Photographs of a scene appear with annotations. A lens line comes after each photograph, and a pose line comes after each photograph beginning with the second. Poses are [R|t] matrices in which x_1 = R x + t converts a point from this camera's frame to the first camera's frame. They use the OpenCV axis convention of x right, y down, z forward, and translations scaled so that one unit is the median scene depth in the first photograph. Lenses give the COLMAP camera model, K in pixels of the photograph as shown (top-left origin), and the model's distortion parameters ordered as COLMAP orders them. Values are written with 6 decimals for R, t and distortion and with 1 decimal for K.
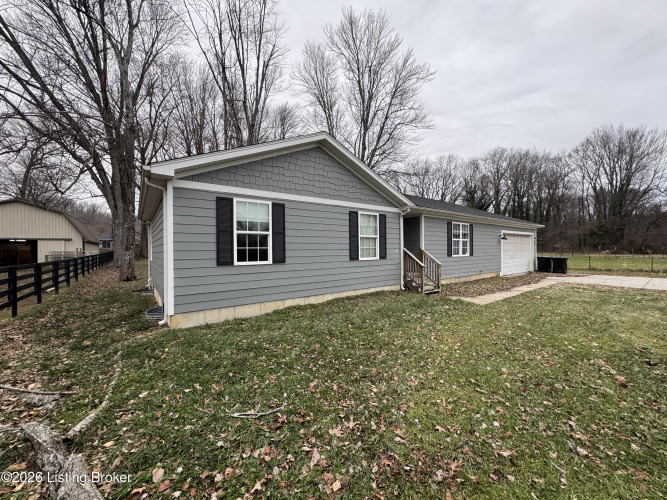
lens RADIAL K [[266.2, 0, 331.0], [0, 266.2, 250.1], [0, 0, 1]] dist [0.000208, 0.000370]
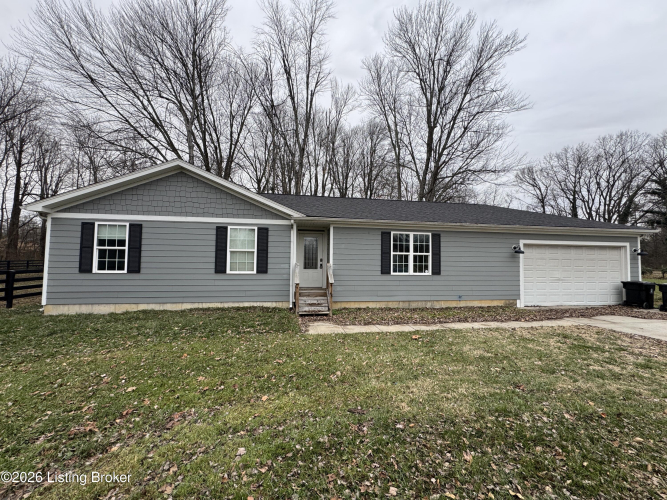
lens RADIAL K [[266.2, 0, 332.4], [0, 266.2, 250.4], [0, 0, 1]] dist [0.000208, 0.000370]
pose [[0.883186, -0.000877, -0.469021, 1.042215], [-0.019800, 0.999037, -0.039152, -0.020823], [0.468604, 0.043865, 0.882319, 0.307052]]
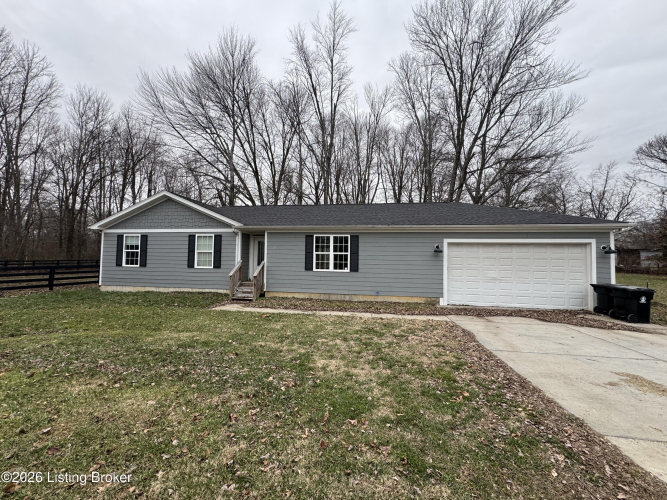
lens RADIAL K [[266.2, 0, 334.2], [0, 266.2, 251.5], [0, 0, 1]] dist [0.000208, 0.000370]
pose [[0.691905, -0.005377, -0.721969, 1.849780], [-0.021680, 0.999367, -0.028221, -0.030365], [0.721663, 0.035179, 0.691350, 0.594725]]
